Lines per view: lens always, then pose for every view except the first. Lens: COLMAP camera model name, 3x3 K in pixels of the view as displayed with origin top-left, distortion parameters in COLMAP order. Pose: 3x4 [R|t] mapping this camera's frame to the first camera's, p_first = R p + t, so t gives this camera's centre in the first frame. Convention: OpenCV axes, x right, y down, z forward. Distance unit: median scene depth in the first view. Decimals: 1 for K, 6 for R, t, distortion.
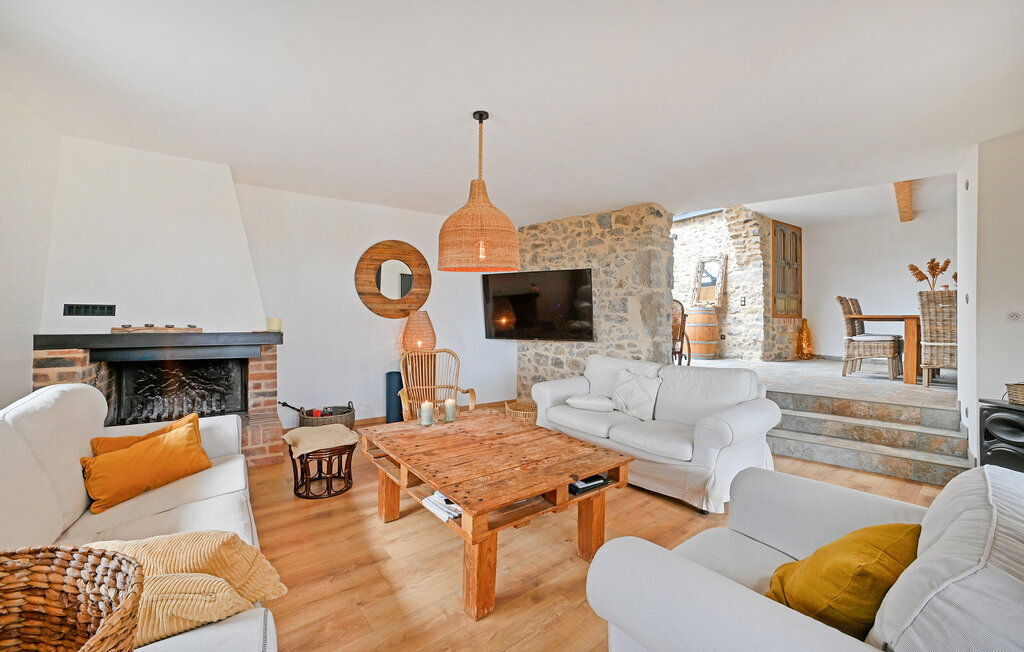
lens RADIAL K [[416.0, 0, 515.8], [0, 416.0, 311.4], [0, 0, 1]] dist [-0.044347, 0.027945]
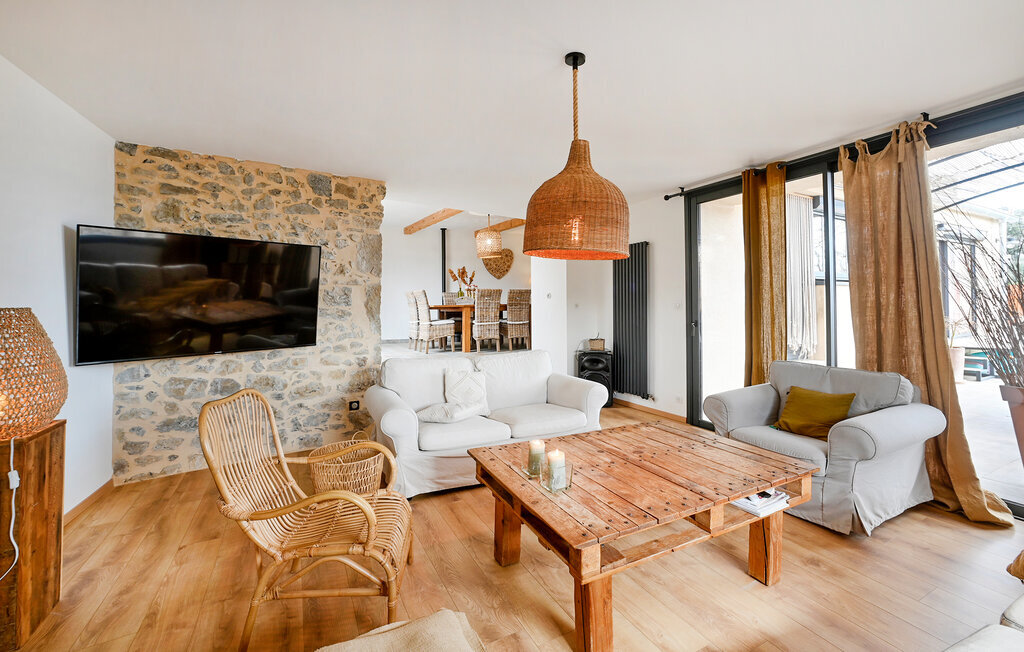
lens RADIAL K [[418.1, 0, 531.3], [0, 418.1, 294.7], [0, 0, 1]] dist [-0.043835, 0.015689]
pose [[0.214900, 0.013993, 0.976536, -0.427395], [0.000018, 0.999897, -0.014331, -0.006494], [-0.976636, 0.003097, 0.214878, 0.450377]]
